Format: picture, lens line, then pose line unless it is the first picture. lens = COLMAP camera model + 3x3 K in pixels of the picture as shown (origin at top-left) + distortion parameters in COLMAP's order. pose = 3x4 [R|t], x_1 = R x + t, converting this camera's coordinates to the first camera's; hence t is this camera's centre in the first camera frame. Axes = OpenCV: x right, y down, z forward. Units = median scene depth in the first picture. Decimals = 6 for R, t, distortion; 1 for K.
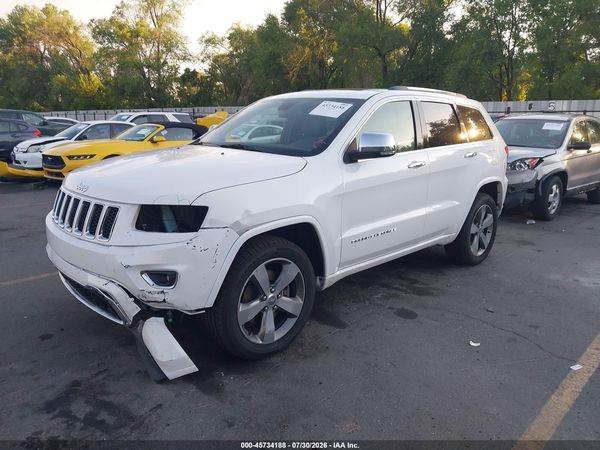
lens RADIAL K [[469.6, 0, 297.3], [0, 469.6, 222.5], [0, 0, 1]] dist [0.037807, -0.061220]
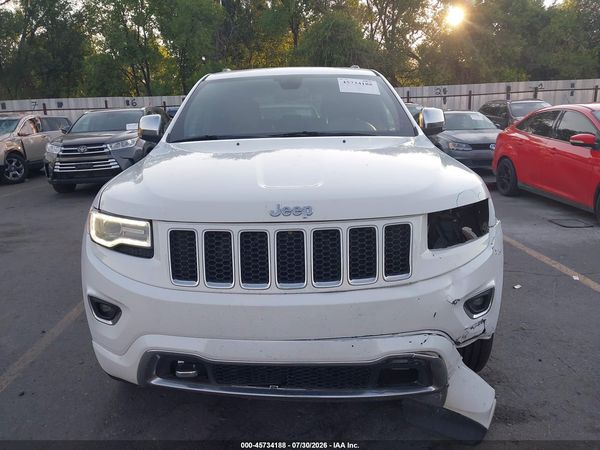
lens RADIAL K [[469.6, 0, 297.3], [0, 469.6, 222.5], [0, 0, 1]] dist [0.037807, -0.061220]
pose [[0.698524, -0.203565, 0.686021, -0.233683], [0.195347, 0.976516, 0.090858, -0.030965], [-0.688407, 0.070546, 0.721886, 0.157233]]
